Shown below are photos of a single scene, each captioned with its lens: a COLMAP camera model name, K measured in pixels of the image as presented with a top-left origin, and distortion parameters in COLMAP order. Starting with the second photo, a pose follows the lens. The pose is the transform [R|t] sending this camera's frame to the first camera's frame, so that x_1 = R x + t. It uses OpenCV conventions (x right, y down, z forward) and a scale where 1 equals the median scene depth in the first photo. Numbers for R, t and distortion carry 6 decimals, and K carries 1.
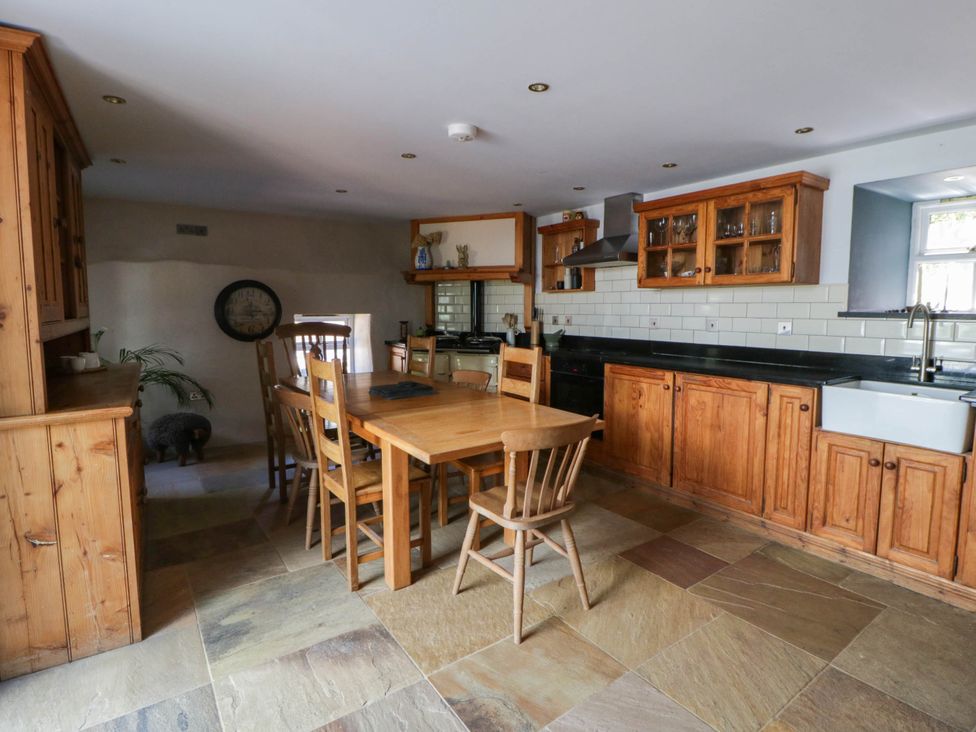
lens RADIAL K [[513.6, 0, 502.7], [0, 513.6, 355.0], [0, 0, 1]] dist [0.000210, -0.013194]
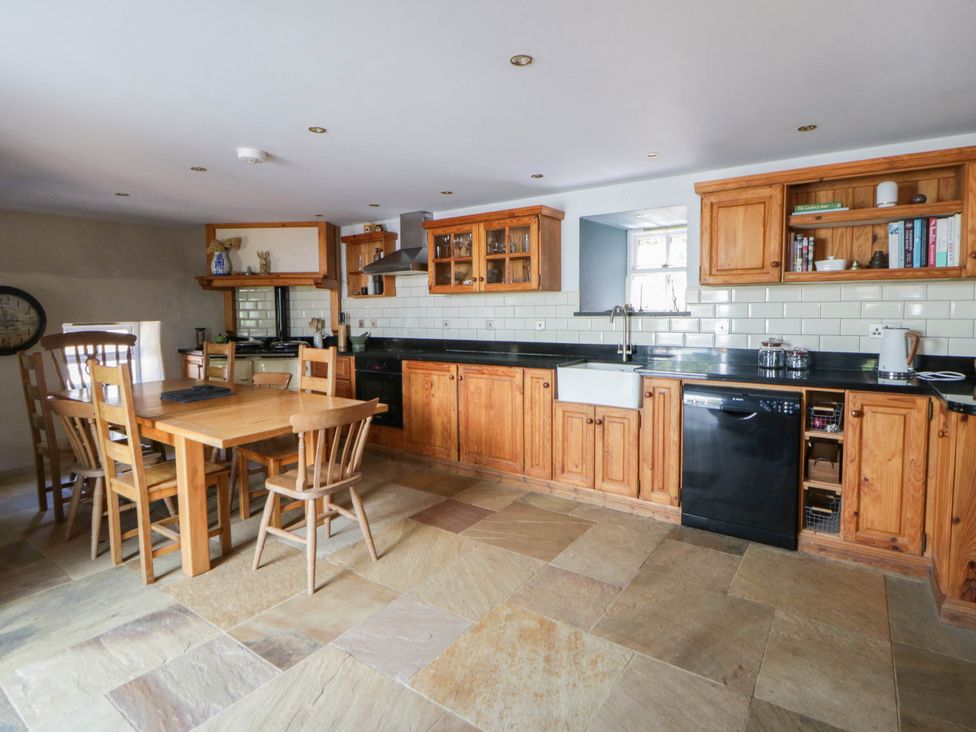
lens RADIAL K [[519.6, 0, 511.7], [0, 519.6, 341.3], [0, 0, 1]] dist [0.000138, -0.012844]
pose [[0.941049, -0.032600, 0.336695, 0.055436], [0.044050, 0.998680, -0.026424, 0.019925], [-0.335389, 0.039698, 0.941243, -0.213093]]
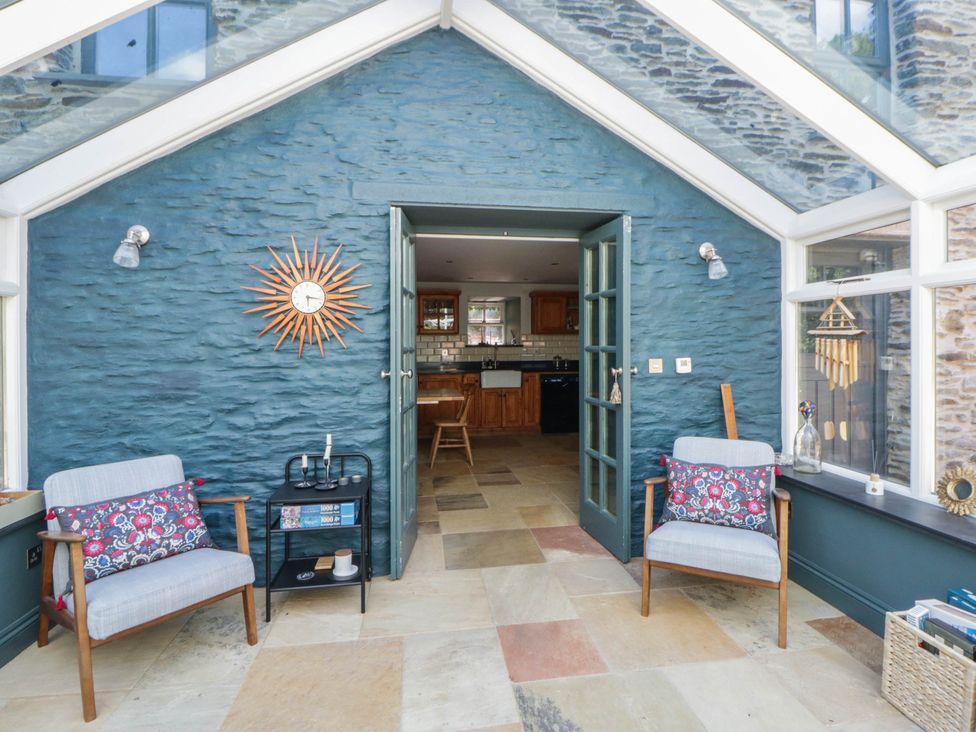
lens RADIAL K [[503.9, 0, 504.6], [0, 503.9, 338.0], [0, 0, 1]] dist [0.000814, -0.013115]
pose [[0.445516, -0.002443, 0.895271, -1.567614], [0.090749, 0.994969, -0.042445, 0.004008], [-0.890663, 0.100155, 0.443496, -0.292153]]
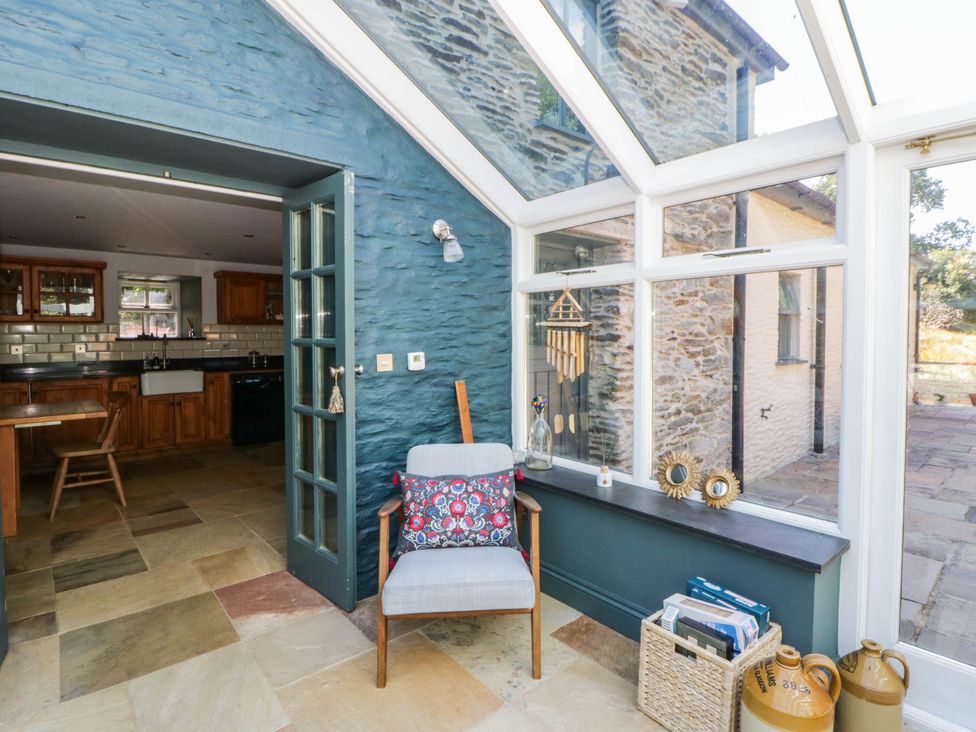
lens RADIAL K [[516.4, 0, 504.5], [0, 516.4, 350.4], [0, 0, 1]] dist [0.001766, -0.012852]
pose [[-0.094051, -0.039552, 0.994781, -1.401581], [0.093814, 0.994412, 0.048407, 0.001543], [-0.991137, 0.097878, -0.089815, -0.232624]]
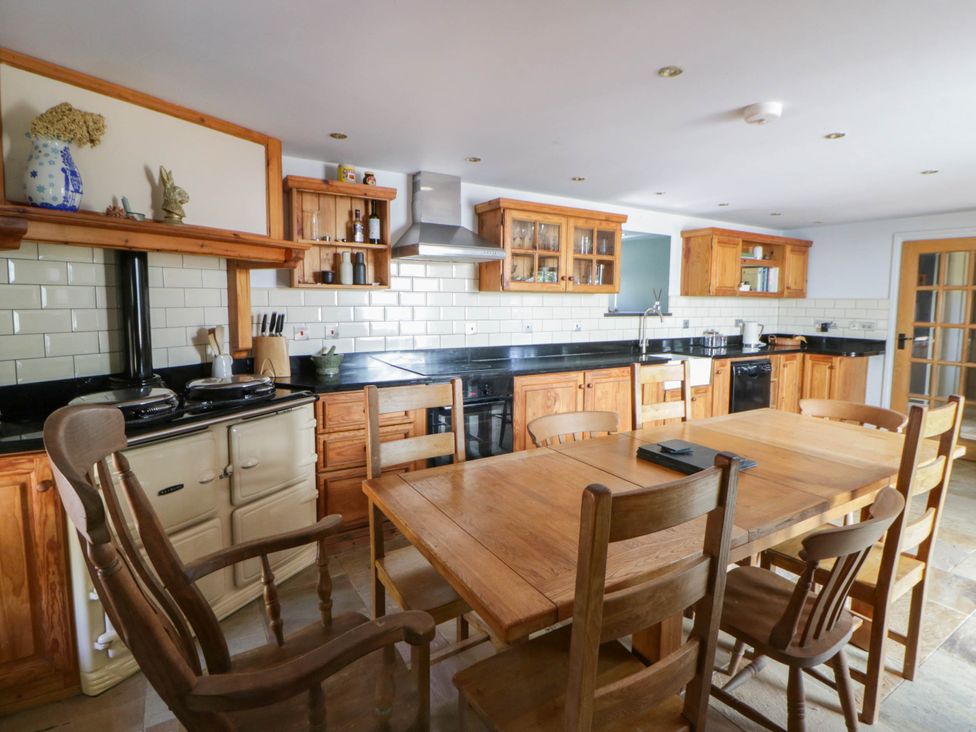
lens RADIAL K [[513.6, 0, 502.7], [0, 513.6, 355.0], [0, 0, 1]] dist [0.000210, -0.013194]
pose [[0.055058, -0.103550, 0.993099, -0.880865], [0.087496, 0.991282, 0.098509, -0.144271], [-0.994642, 0.081468, 0.063639, 1.273688]]
